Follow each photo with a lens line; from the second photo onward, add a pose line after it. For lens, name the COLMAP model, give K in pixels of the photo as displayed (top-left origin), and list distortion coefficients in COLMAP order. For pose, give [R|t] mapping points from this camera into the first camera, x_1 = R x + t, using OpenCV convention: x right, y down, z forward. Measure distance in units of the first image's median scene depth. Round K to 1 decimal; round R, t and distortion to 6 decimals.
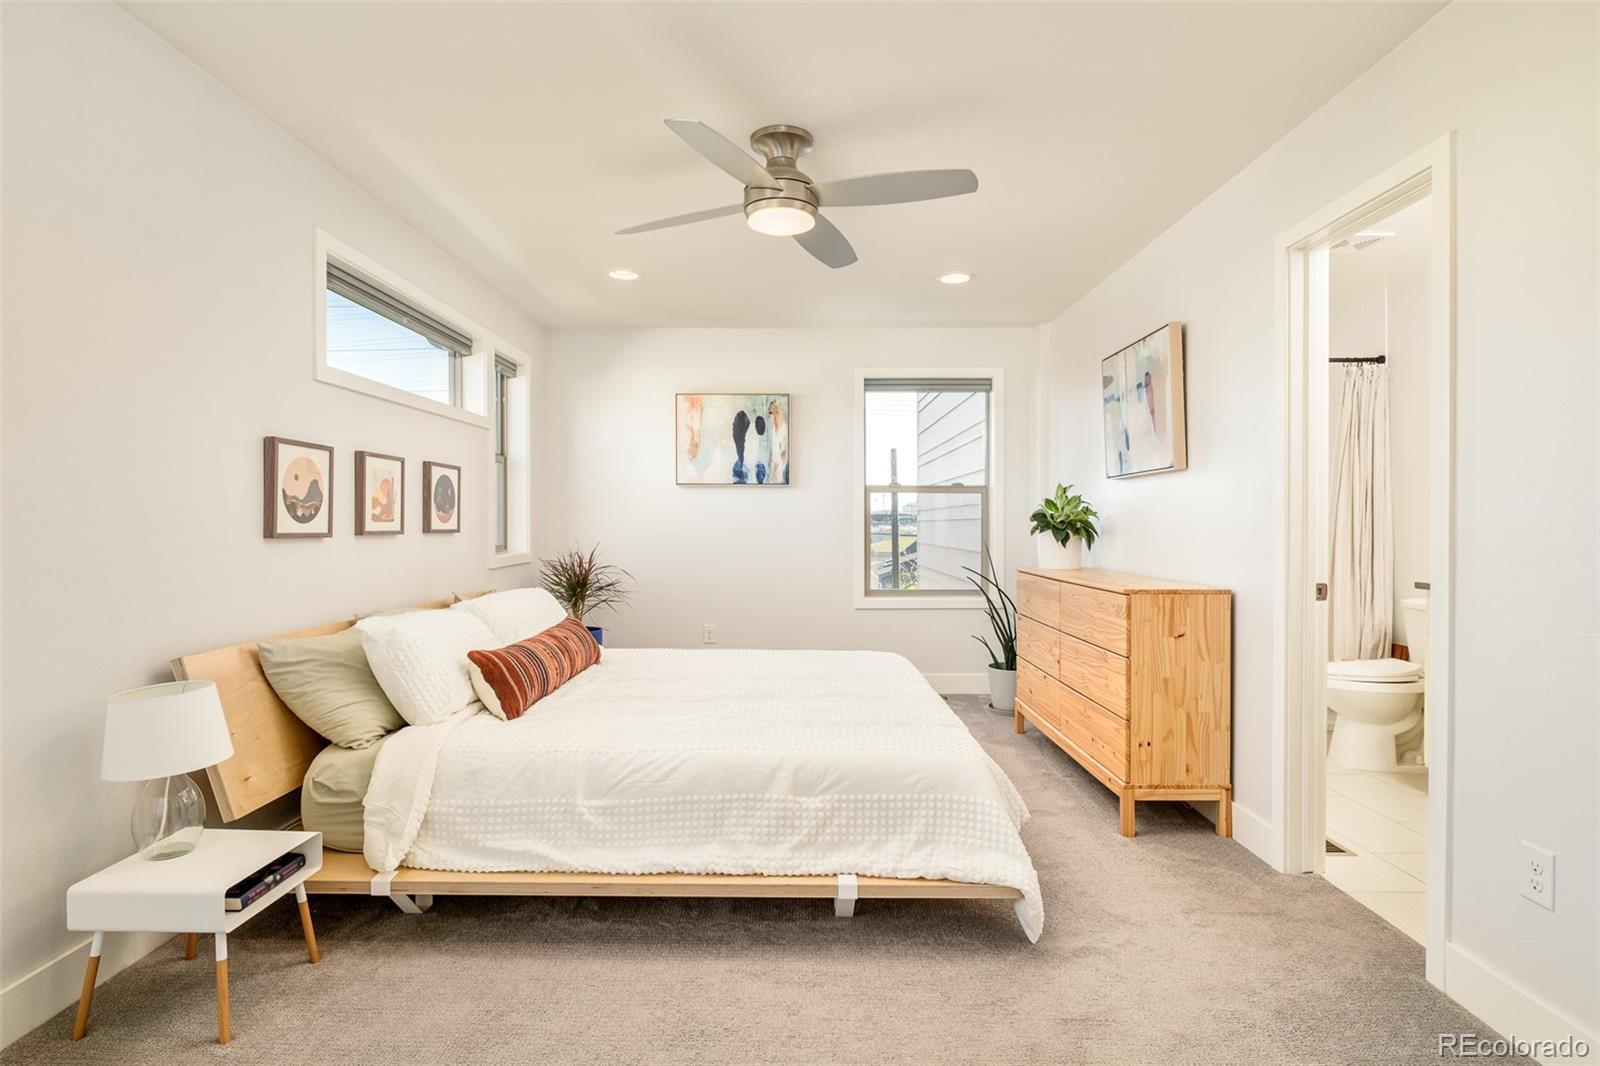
lens RADIAL K [[812.3, 0, 800.0], [0, 812.3, 533.0], [0, 0, 1]] dist [-0.006737, 0.000911]
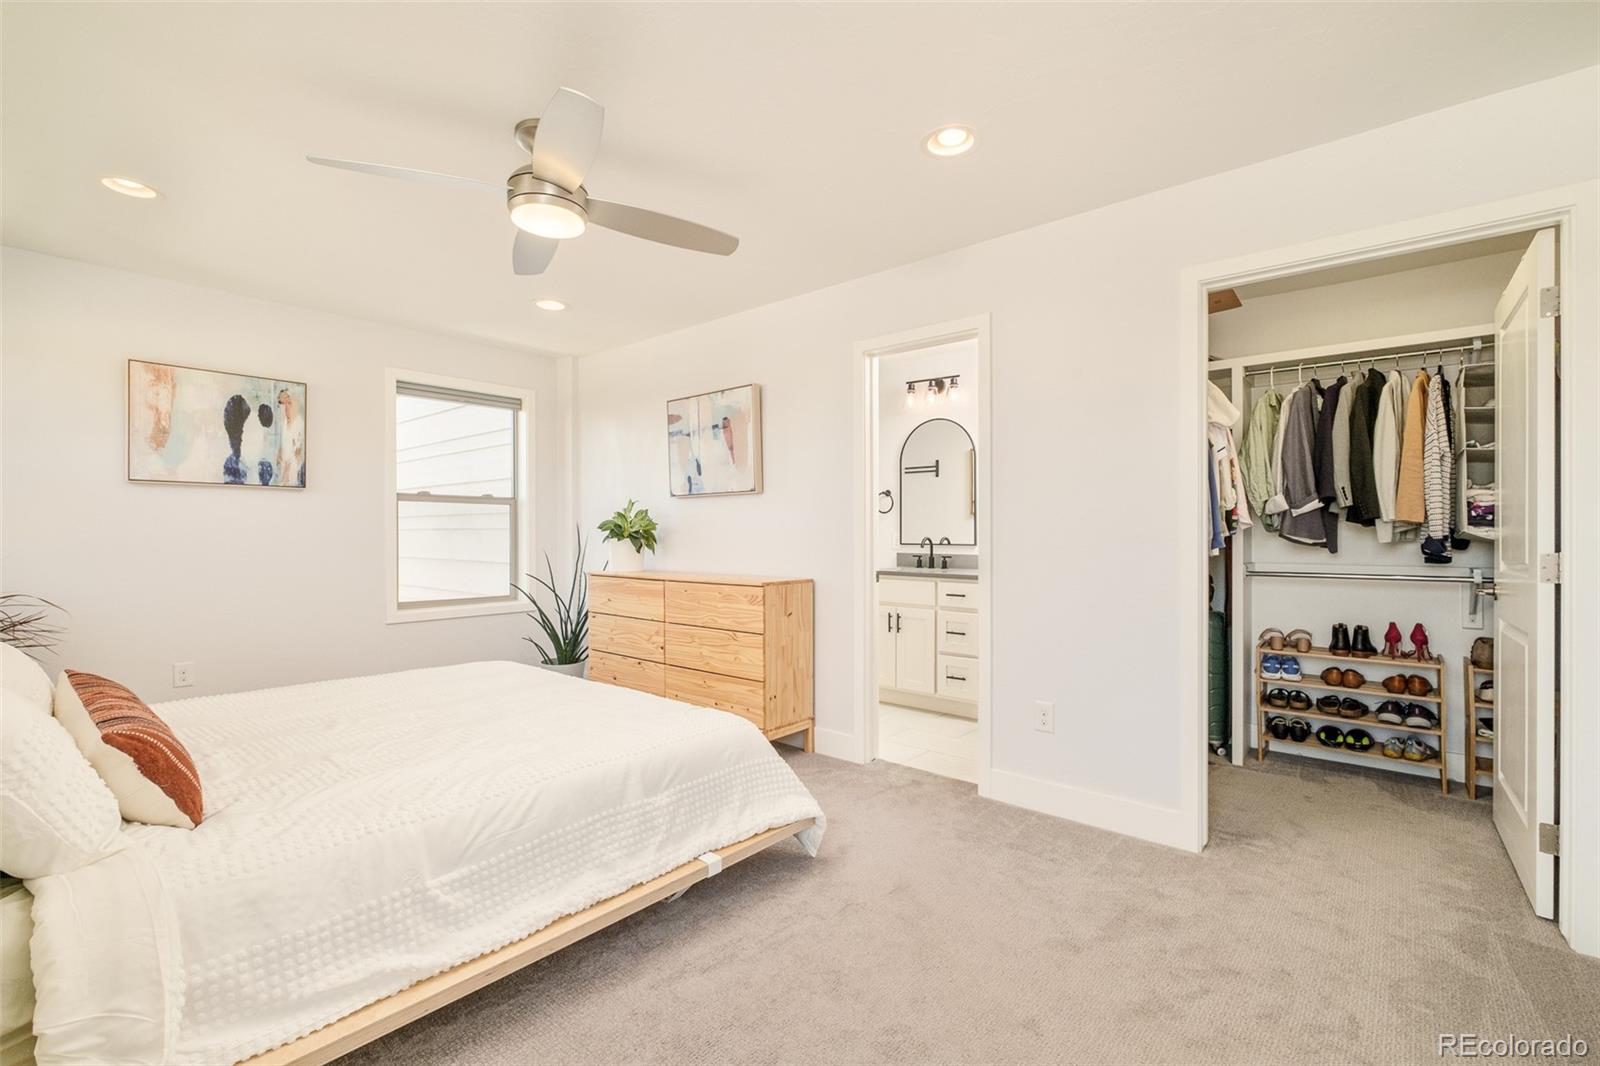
lens RADIAL K [[700.7, 0, 785.7], [0, 700.7, 538.1], [0, 0, 1]] dist [-0.003920, -0.000382]
pose [[0.653962, -0.005046, 0.756511, -0.435922], [0.008815, 0.999961, -0.000950, -0.001702], [-0.756476, 0.007290, 0.653980, 0.224486]]
